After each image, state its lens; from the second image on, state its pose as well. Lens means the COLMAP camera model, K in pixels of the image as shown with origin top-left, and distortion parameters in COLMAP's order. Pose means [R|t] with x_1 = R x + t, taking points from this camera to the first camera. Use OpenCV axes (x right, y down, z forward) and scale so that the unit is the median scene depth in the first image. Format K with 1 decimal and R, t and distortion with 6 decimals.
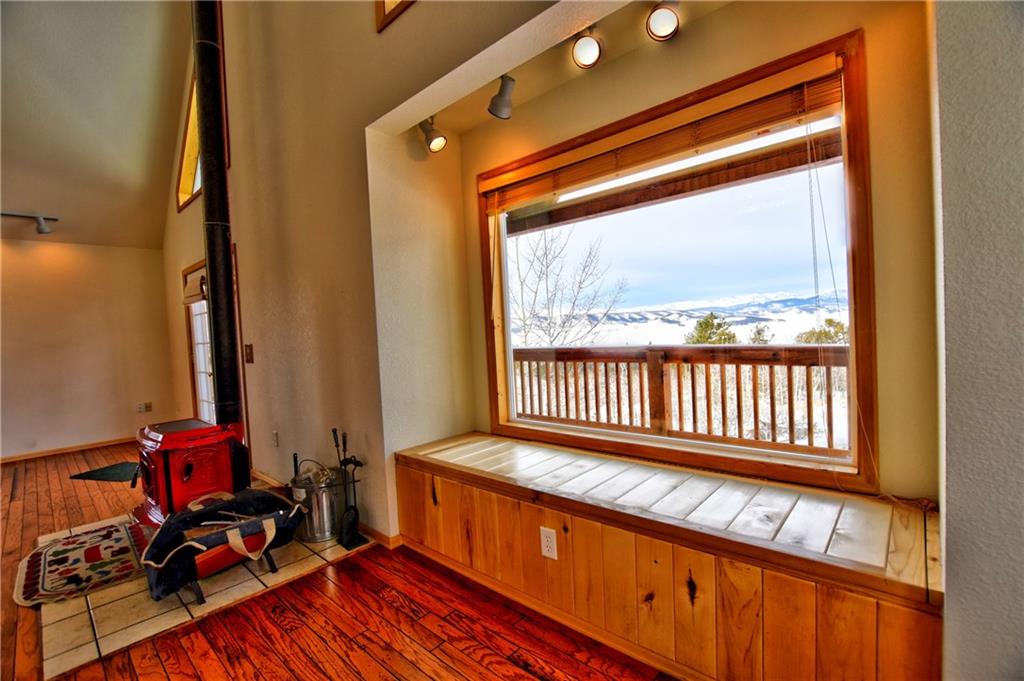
lens RADIAL K [[451.4, 0, 514.6], [0, 451.4, 341.3], [0, 0, 1]] dist [-0.033942, 0.004467]
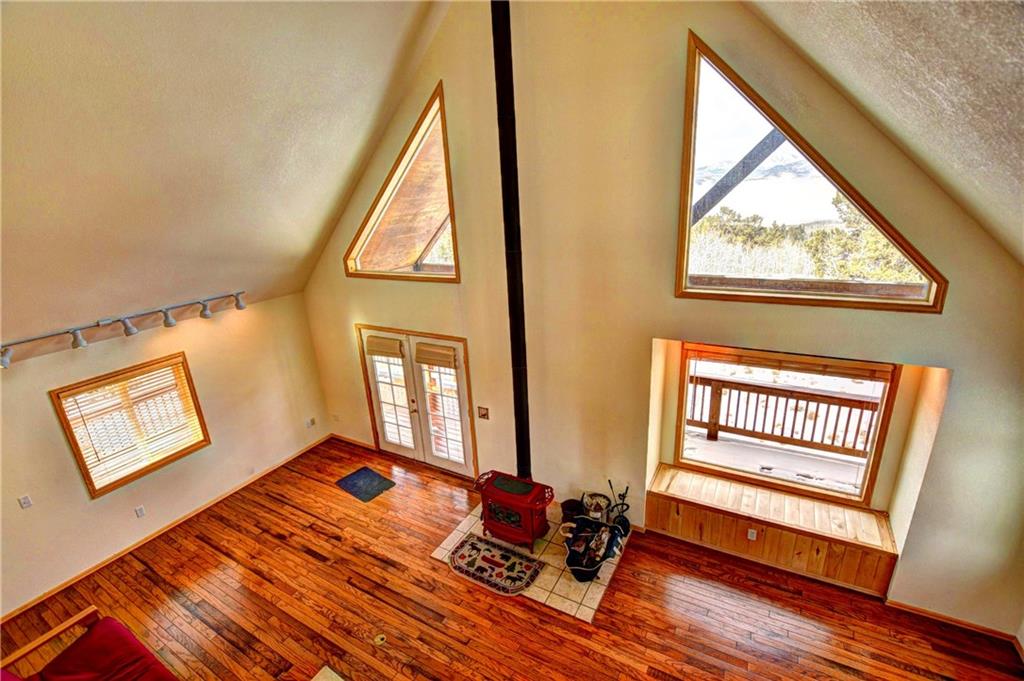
lens RADIAL K [[451.4, 0, 512.3], [0, 451.4, 347.7], [0, 0, 1]] dist [-0.033942, 0.004467]
pose [[0.975352, -0.066168, 0.210499, -1.269747], [0.005265, 0.960687, 0.277585, -0.946806], [-0.220591, -0.269635, 0.937356, -0.576132]]
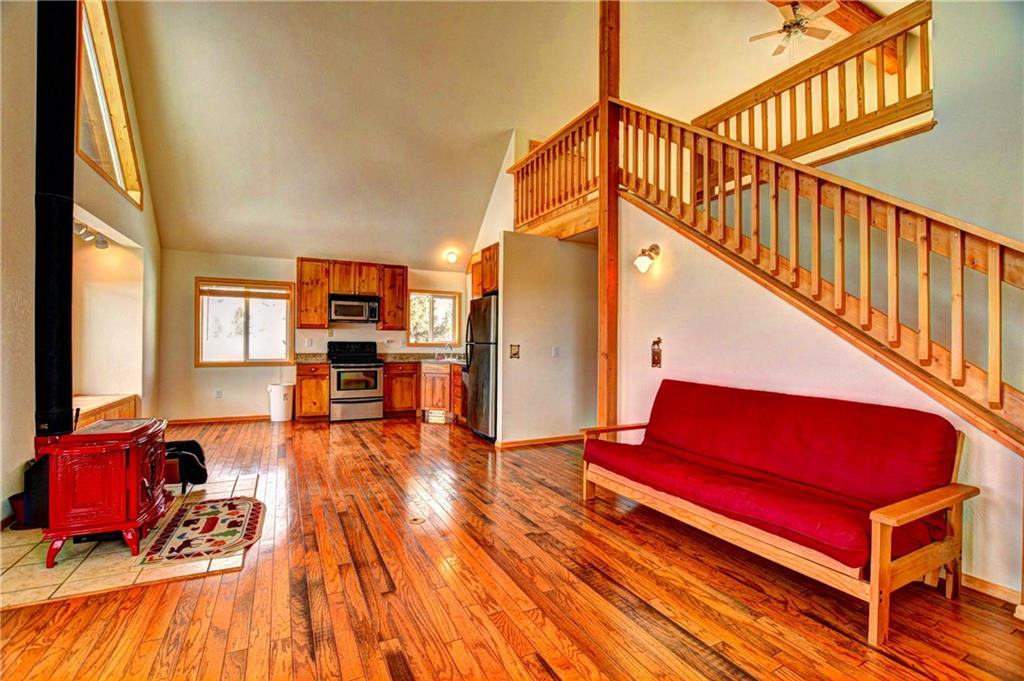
lens RADIAL K [[451.4, 0, 512.3], [0, 451.4, 341.2], [0, 0, 1]] dist [-0.033942, 0.004467]
pose [[-0.934382, 0.047104, 0.353146, -2.176457], [0.051888, 0.998645, 0.004087, 0.062139], [-0.352475, 0.022142, -0.935559, 1.833074]]
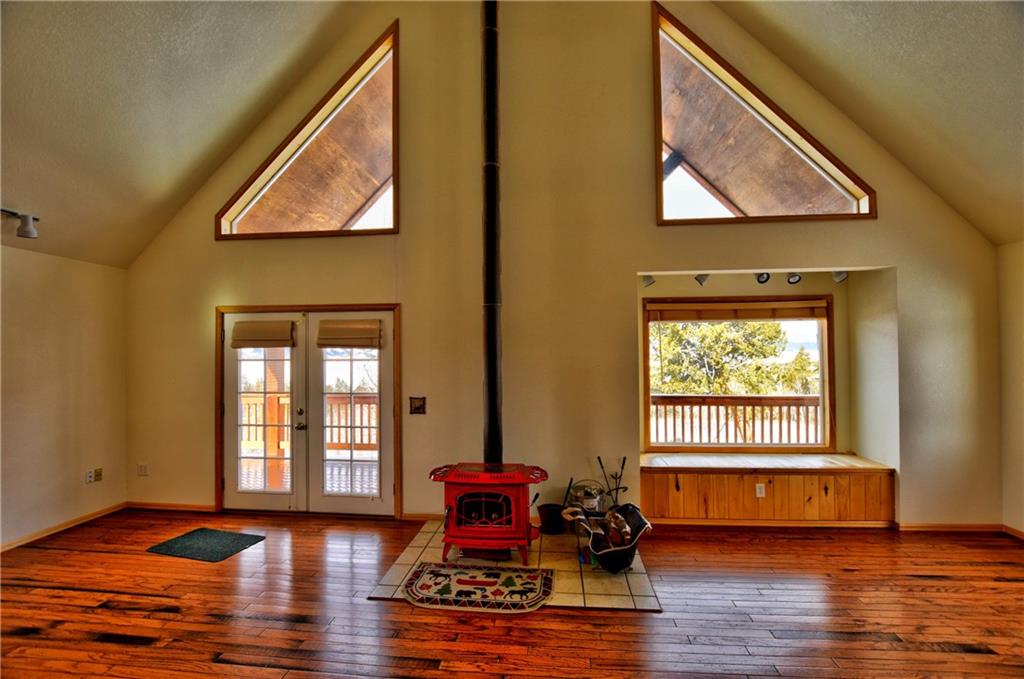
lens RADIAL K [[451.4, 0, 514.0], [0, 451.4, 344.0], [0, 0, 1]] dist [-0.033942, 0.004467]
pose [[0.801975, 0.059591, 0.594377, -1.705747], [-0.016841, 0.996872, -0.077221, -0.067986], [-0.597119, 0.051920, 0.800470, -0.066934]]
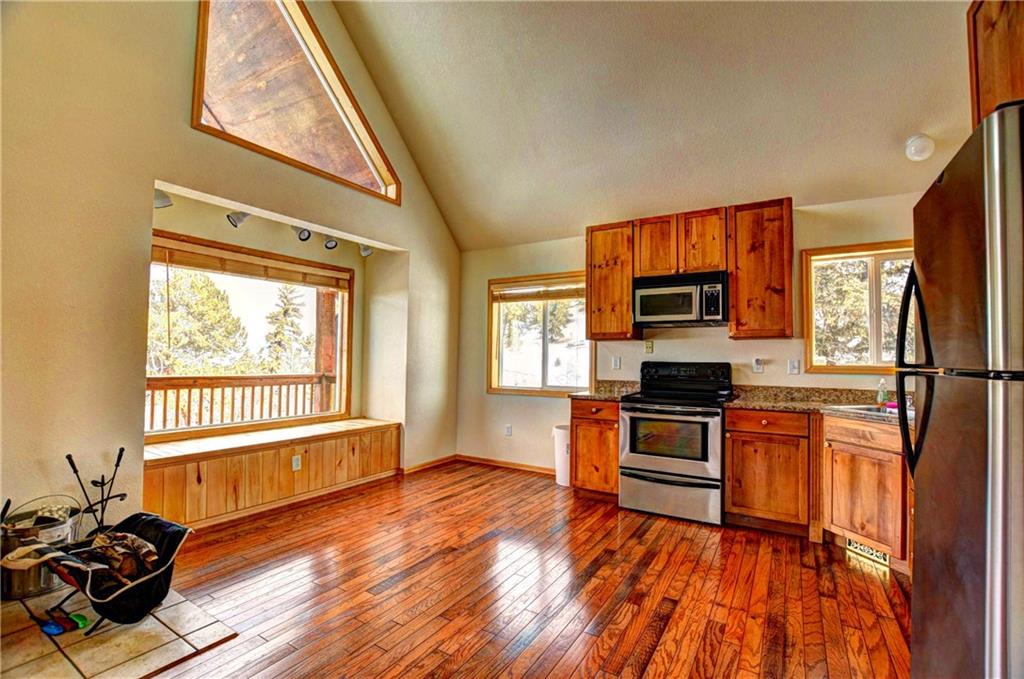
lens RADIAL K [[451.4, 0, 512.2], [0, 451.4, 342.0], [0, 0, 1]] dist [-0.033942, 0.004467]
pose [[-0.181382, 0.085087, 0.979725, -1.604802], [0.026050, 0.996316, -0.081705, 0.067221], [-0.983068, 0.010702, -0.182931, 0.296920]]
